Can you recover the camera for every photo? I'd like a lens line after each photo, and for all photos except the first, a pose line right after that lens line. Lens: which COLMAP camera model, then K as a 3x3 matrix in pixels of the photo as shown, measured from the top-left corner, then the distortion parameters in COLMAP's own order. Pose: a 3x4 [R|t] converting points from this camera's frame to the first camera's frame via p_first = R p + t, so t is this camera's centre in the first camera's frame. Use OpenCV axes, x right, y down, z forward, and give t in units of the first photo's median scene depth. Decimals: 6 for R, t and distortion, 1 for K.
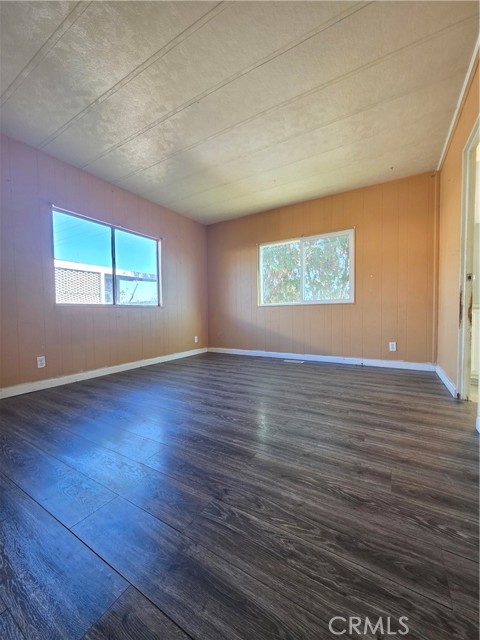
lens RADIAL K [[256.6, 0, 240.4], [0, 256.6, 320.3], [0, 0, 1]] dist [-0.001616, 0.000321]
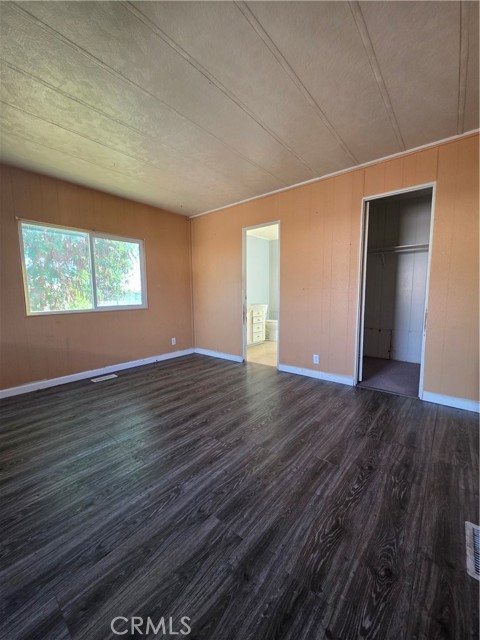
lens RADIAL K [[256.6, 0, 219.7], [0, 256.6, 323.3], [0, 0, 1]] dist [-0.001616, 0.000321]
pose [[0.178994, -0.099418, 0.978814, -0.892718], [0.039506, 0.994805, 0.093818, -0.144695], [-0.983057, 0.021876, 0.181991, 0.744560]]
